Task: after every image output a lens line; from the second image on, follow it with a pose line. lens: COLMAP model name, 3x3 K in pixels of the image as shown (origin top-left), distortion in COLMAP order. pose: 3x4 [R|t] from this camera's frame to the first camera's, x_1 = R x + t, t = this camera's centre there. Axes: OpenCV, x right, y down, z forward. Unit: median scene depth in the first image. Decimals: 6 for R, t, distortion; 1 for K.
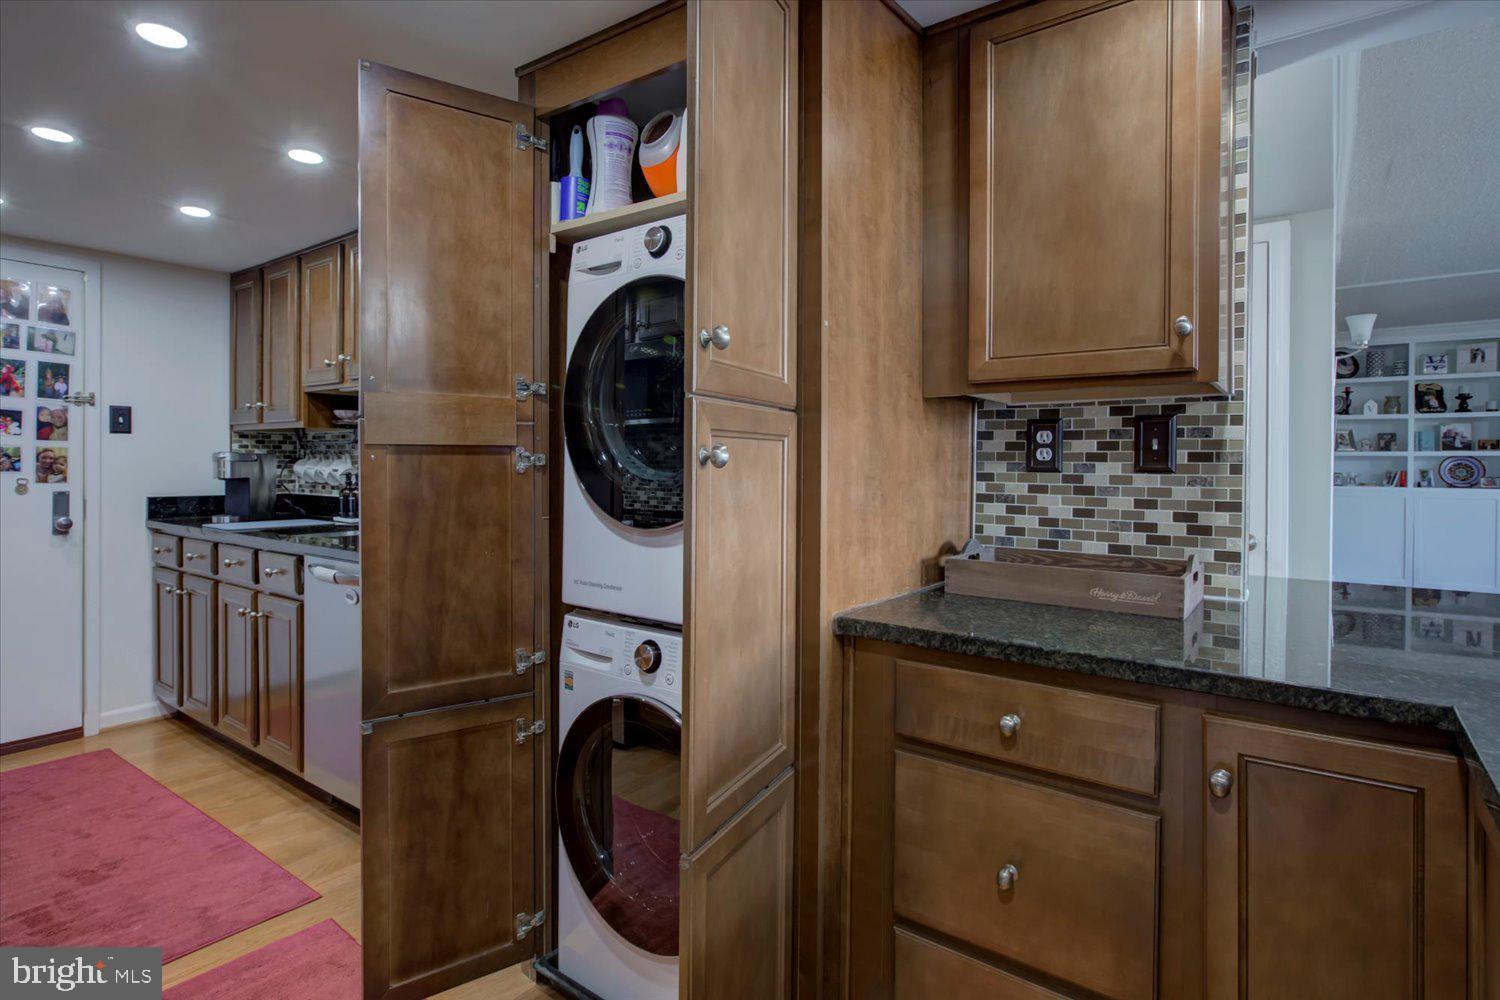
lens RADIAL K [[759.6, 0, 762.2], [0, 759.6, 475.0], [0, 0, 1]] dist [-0.001651, -0.000382]
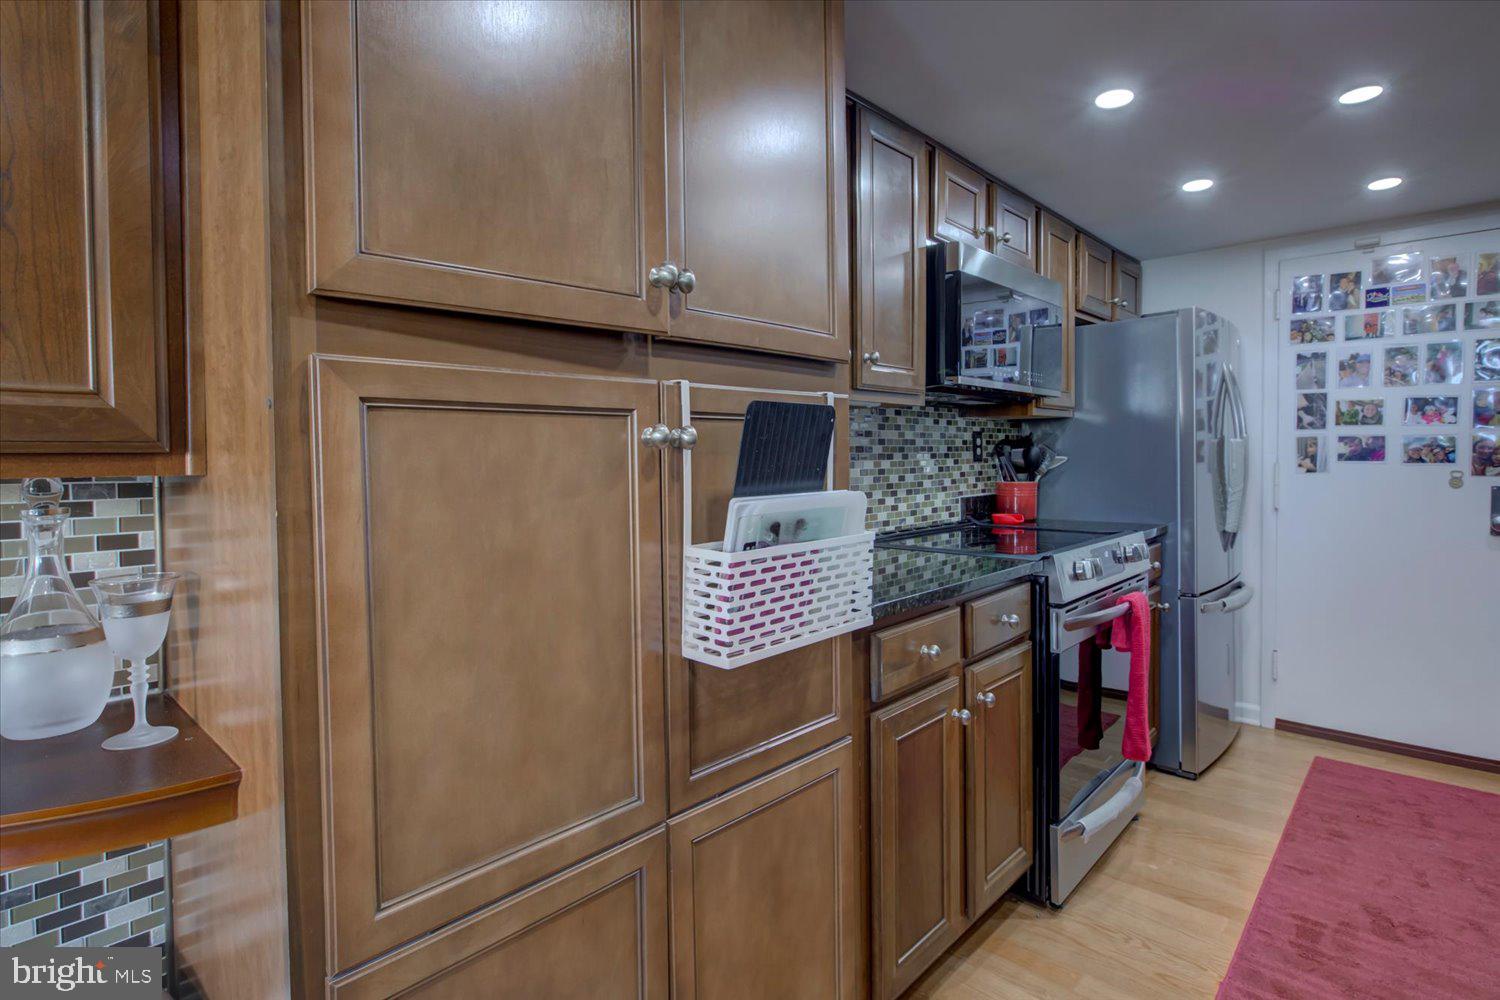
lens RADIAL K [[772.5, 0, 744.8], [0, 772.5, 472.6], [0, 0, 1]] dist [-0.007926, 0.001286]
pose [[-0.117159, 0.015126, -0.992998, 0.049273], [-0.004471, 0.999866, 0.015758, -0.004107], [0.993103, 0.006286, -0.117076, 0.250533]]
